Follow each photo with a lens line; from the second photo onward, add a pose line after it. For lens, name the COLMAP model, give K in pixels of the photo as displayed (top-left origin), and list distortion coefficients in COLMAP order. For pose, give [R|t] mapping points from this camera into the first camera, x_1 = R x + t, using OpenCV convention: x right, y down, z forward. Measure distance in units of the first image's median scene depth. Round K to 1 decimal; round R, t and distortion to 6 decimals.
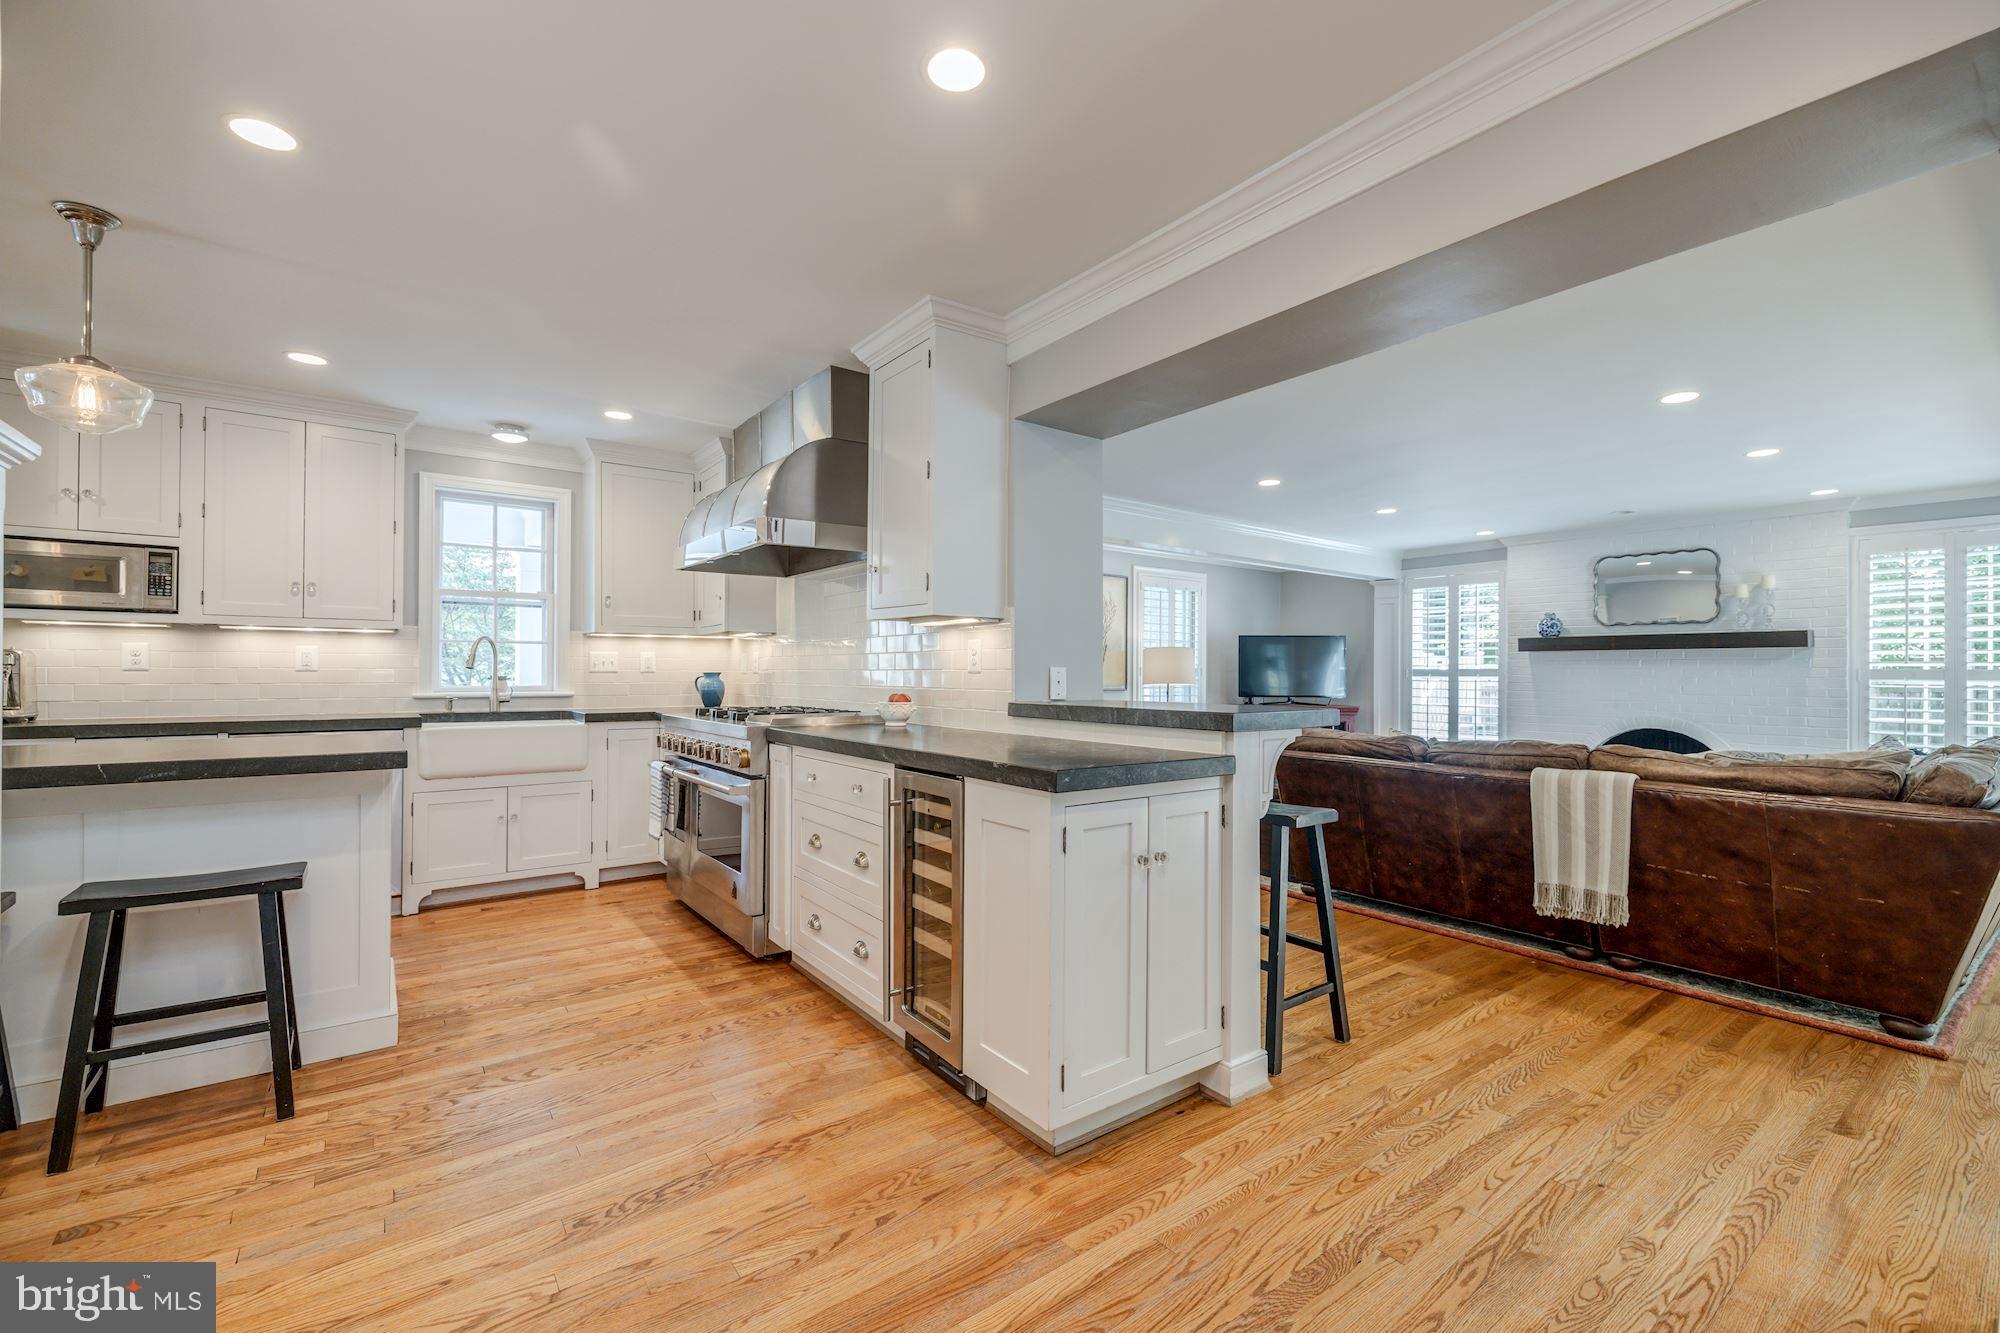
lens RADIAL K [[832.0, 0, 1008.4], [0, 832.0, 667.9], [0, 0, 1]] dist [-0.003206, -0.000034]
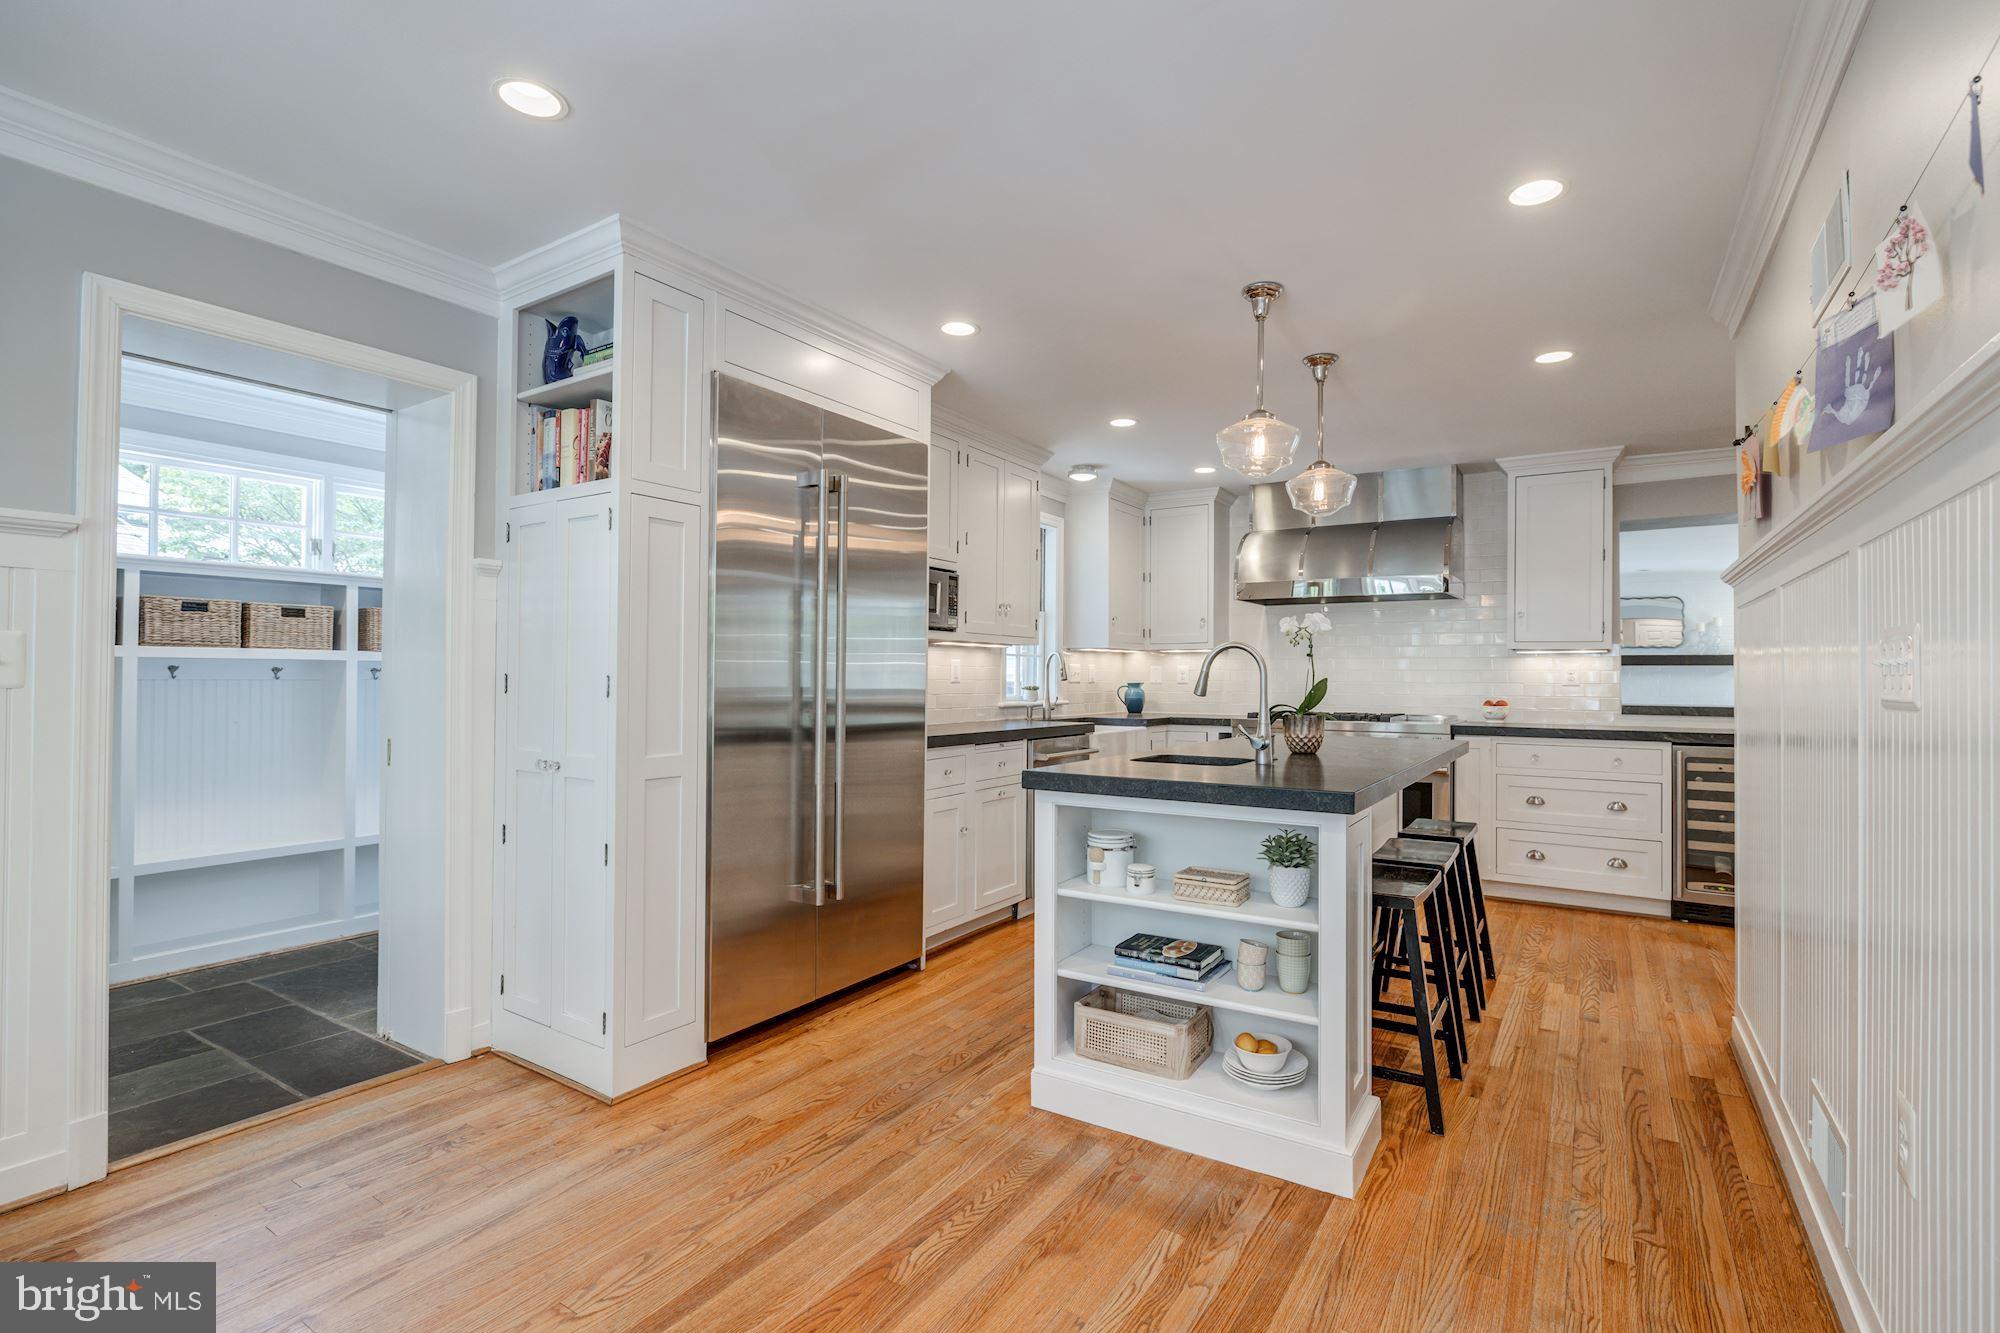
lens RADIAL K [[915.5, 0, 1011.8], [0, 915.5, 667.9], [0, 0, 1]] dist [-0.005429, 0.000068]
pose [[0.940462, 0.005927, 0.339846, -1.140423], [-0.004490, 0.999977, -0.005012, -0.009939], [-0.339868, 0.003188, 0.940468, -0.143264]]
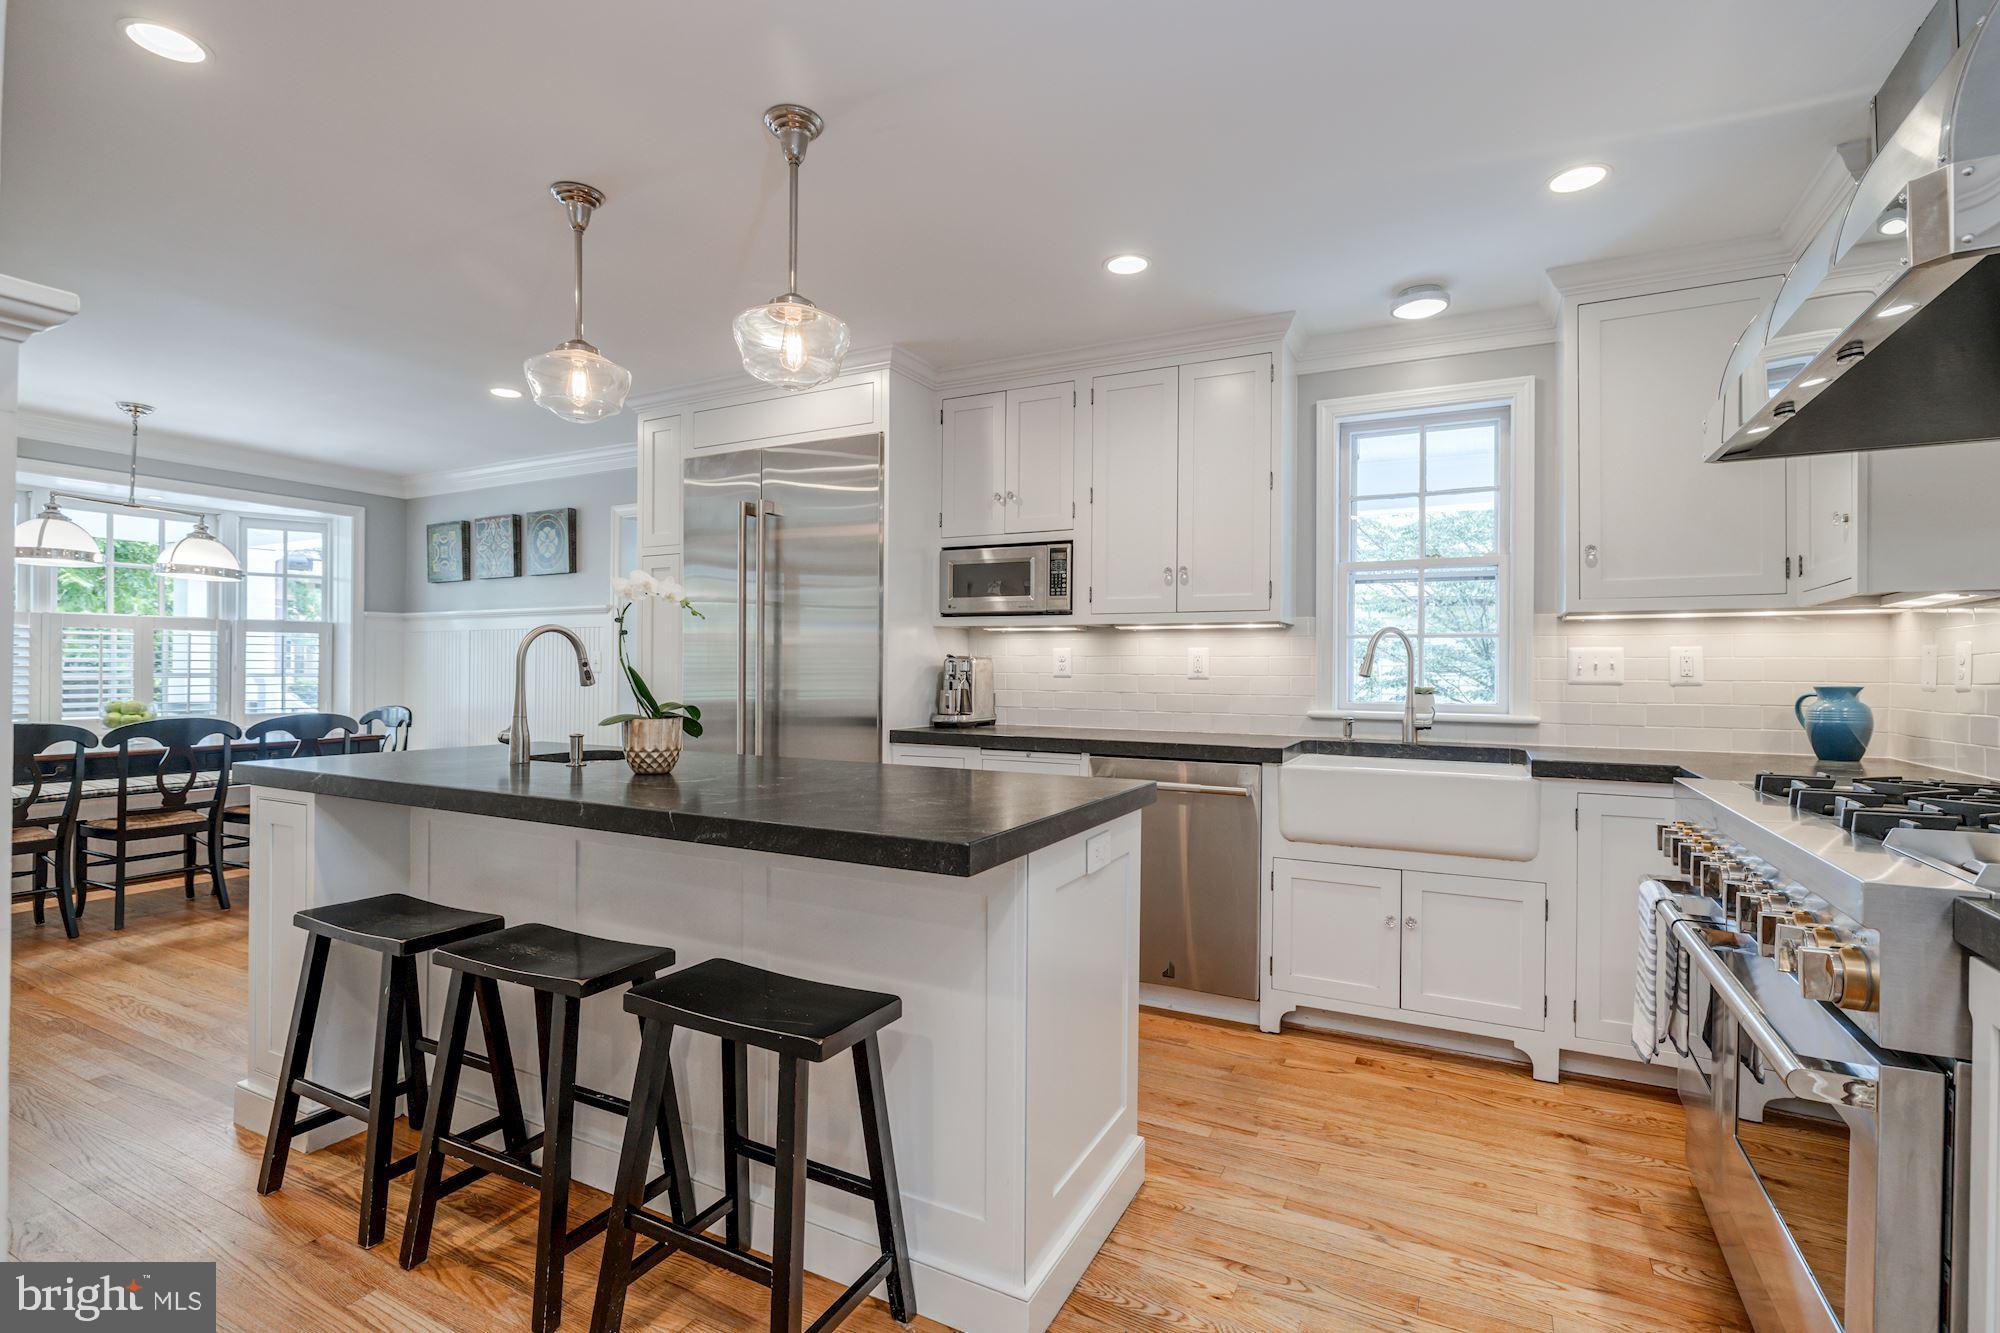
lens RADIAL K [[915.5, 0, 1011.8], [0, 915.5, 667.9], [0, 0, 1]] dist [-0.005429, 0.000068]
pose [[0.430103, -0.001409, -0.902779, -0.112595], [-0.001607, 0.999996, -0.002326, -0.003998], [0.902779, 0.002452, 0.430099, 0.435645]]
